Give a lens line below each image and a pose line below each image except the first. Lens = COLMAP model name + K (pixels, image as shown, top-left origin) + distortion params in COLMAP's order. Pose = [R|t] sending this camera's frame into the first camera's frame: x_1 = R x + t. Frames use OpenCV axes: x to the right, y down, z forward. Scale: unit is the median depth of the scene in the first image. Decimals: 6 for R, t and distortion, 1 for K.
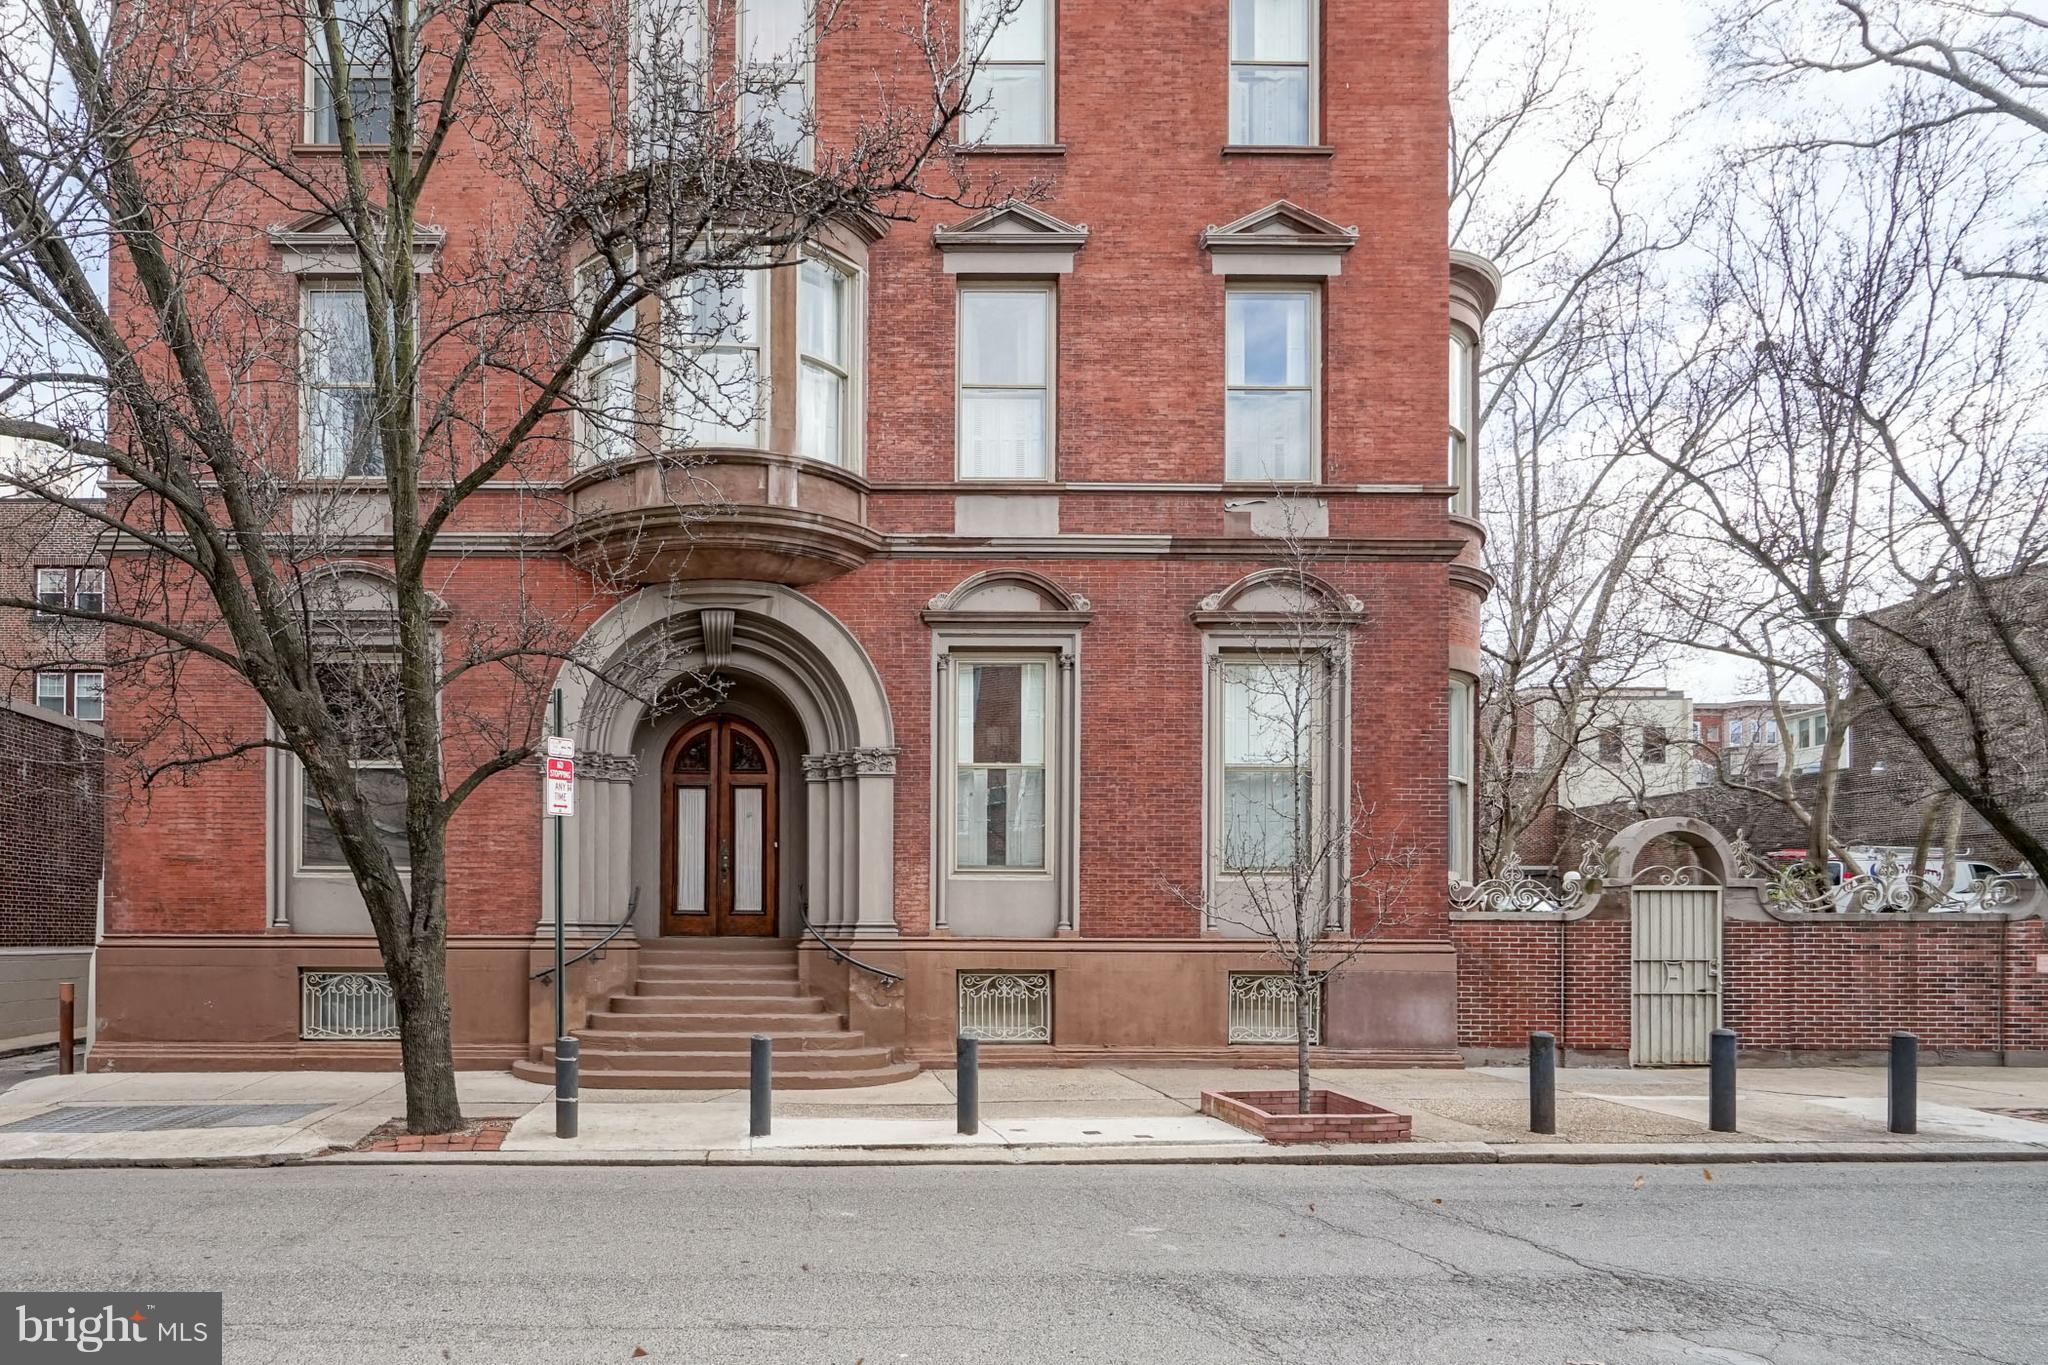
lens RADIAL K [[922.6, 0, 1024.0], [0, 922.6, 682.5], [0, 0, 1]] dist [0.002666, 0.000083]
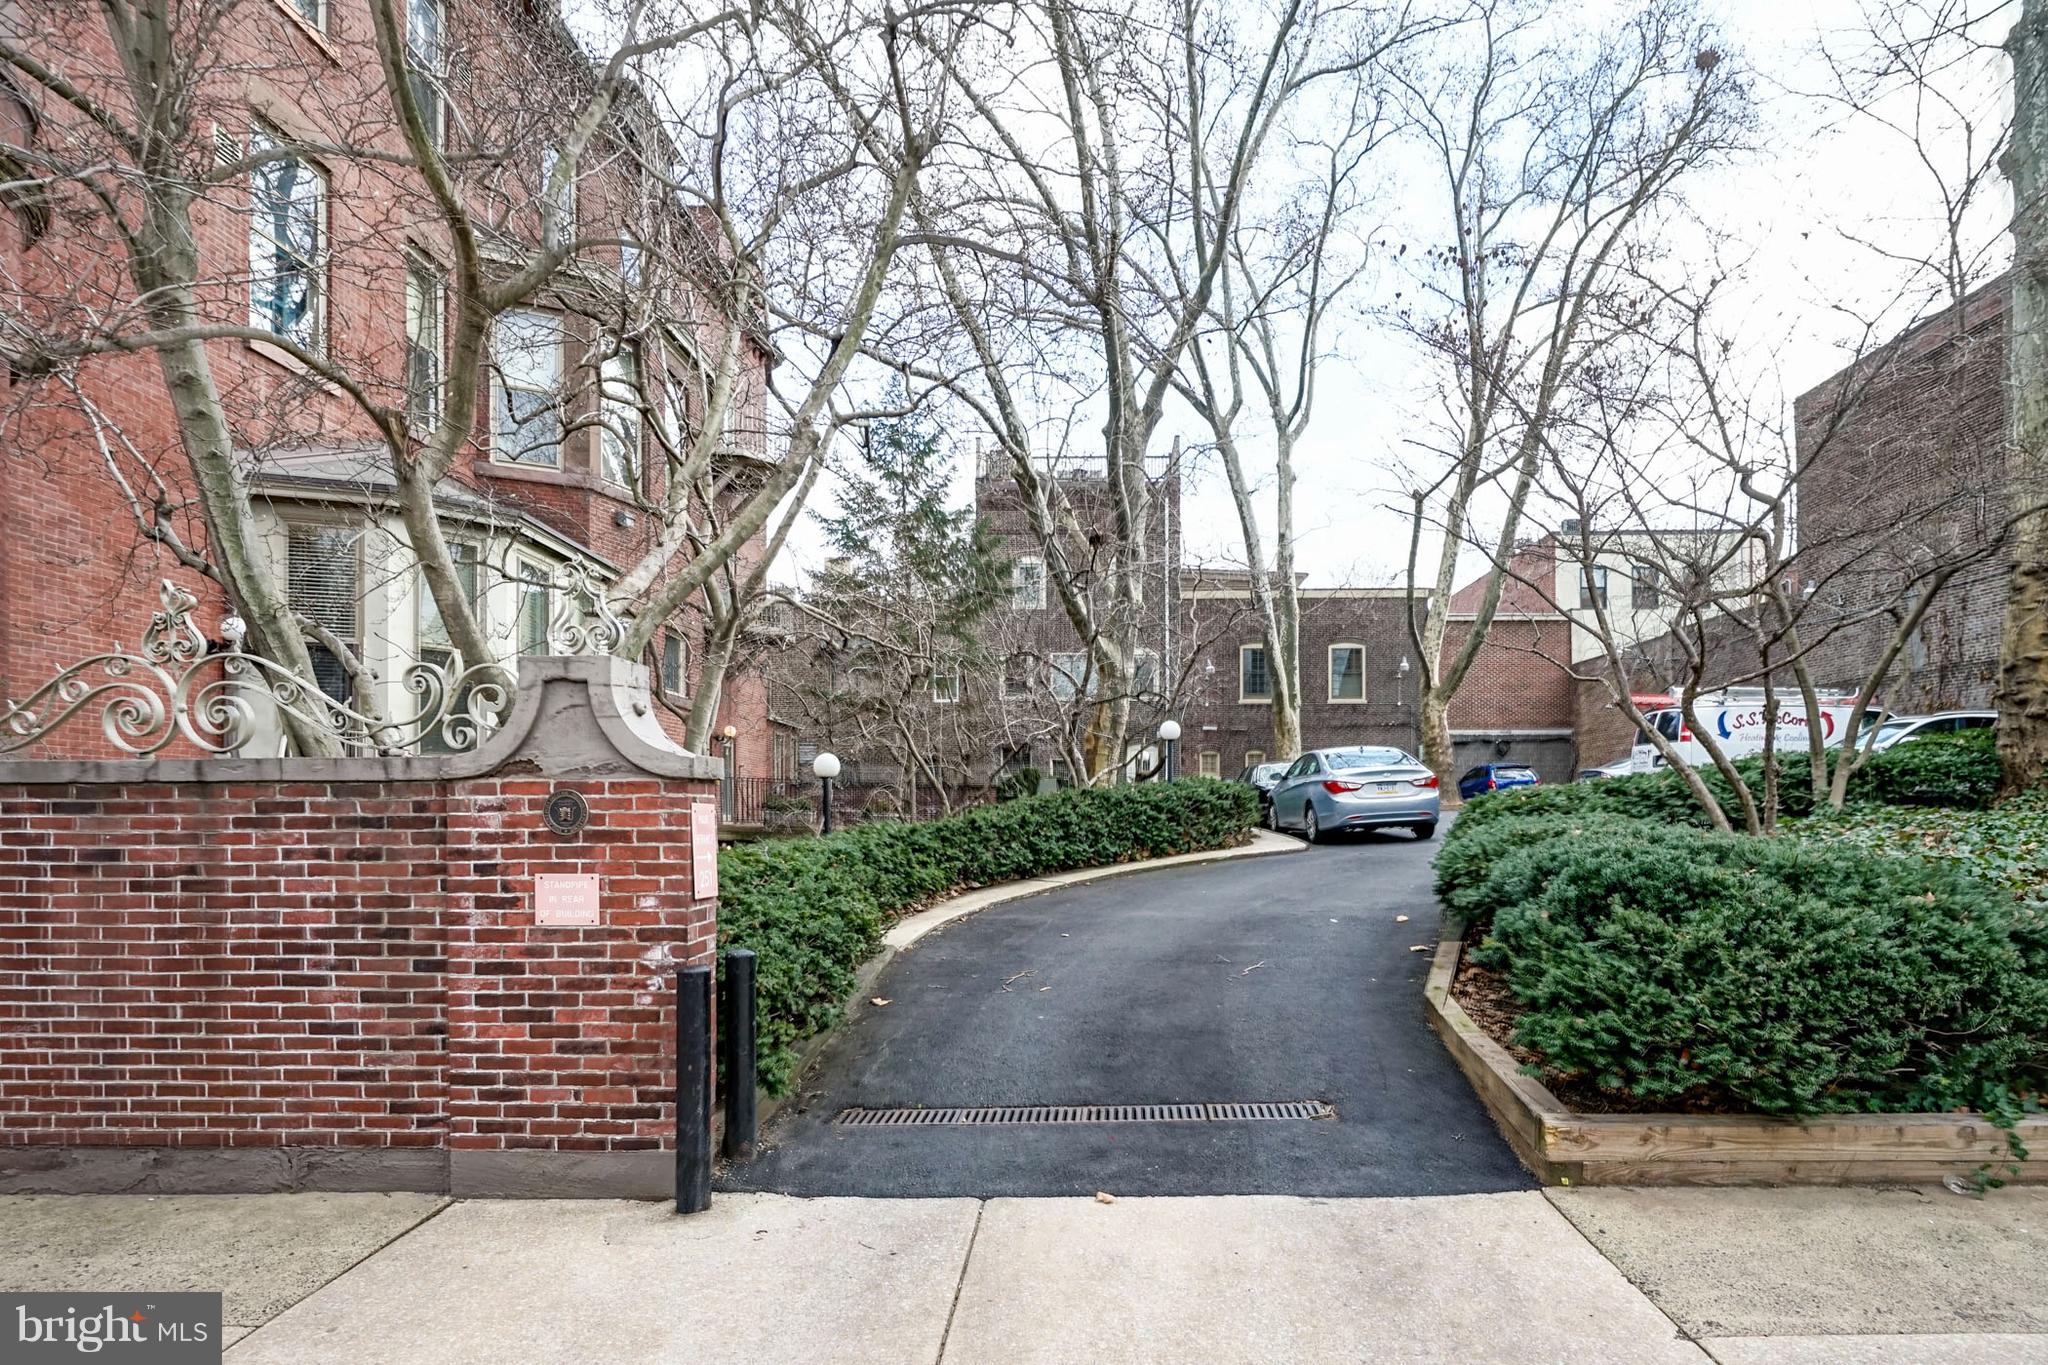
lens RADIAL K [[922.6, 0, 1024.0], [0, 922.6, 682.5], [0, 0, 1]] dist [0.002666, 0.000083]
pose [[0.999671, -0.004561, -0.025245, 1.281508], [0.004802, 0.999943, 0.009498, 0.218646], [0.025200, -0.009616, 0.999636, 0.657349]]
